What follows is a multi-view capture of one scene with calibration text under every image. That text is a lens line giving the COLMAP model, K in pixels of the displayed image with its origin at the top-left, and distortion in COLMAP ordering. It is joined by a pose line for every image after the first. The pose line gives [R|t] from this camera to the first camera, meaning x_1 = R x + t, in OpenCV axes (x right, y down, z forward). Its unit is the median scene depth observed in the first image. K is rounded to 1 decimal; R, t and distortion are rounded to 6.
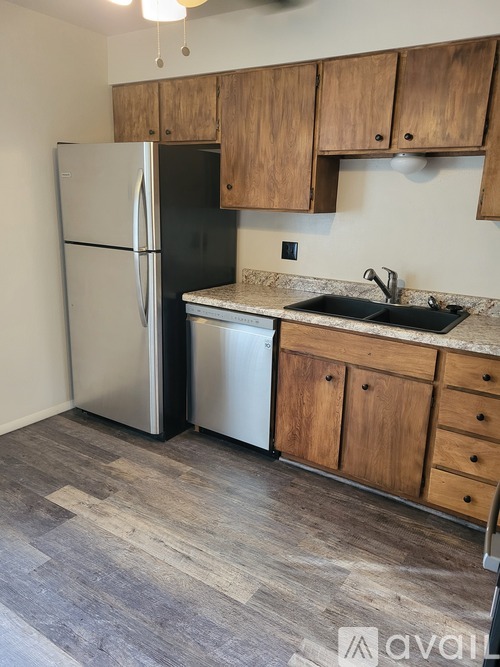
lens RADIAL K [[499.2, 0, 250.0], [0, 499.2, 333.5], [0, 0, 1]] dist [0.068017, -0.063756]
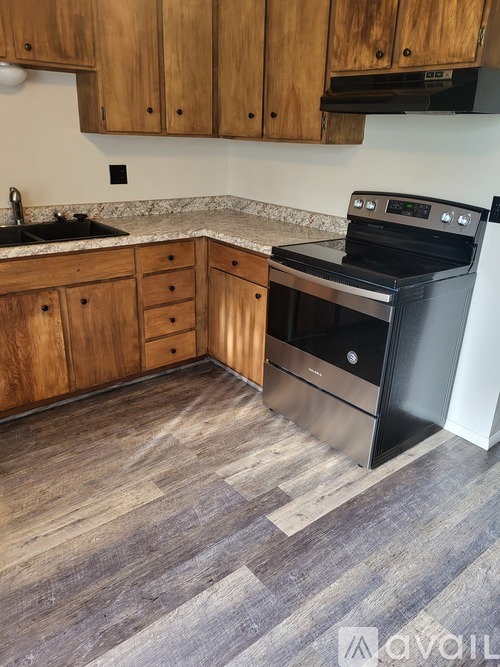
lens RADIAL K [[514.0, 0, 250.0], [0, 514.0, 333.5], [0, 0, 1]] dist [0.050487, -0.002181]
pose [[0.306435, -0.372477, 0.875990, -0.679435], [0.225698, 0.922451, 0.313280, -0.099652], [-0.924748, 0.101709, 0.366738, 0.288869]]
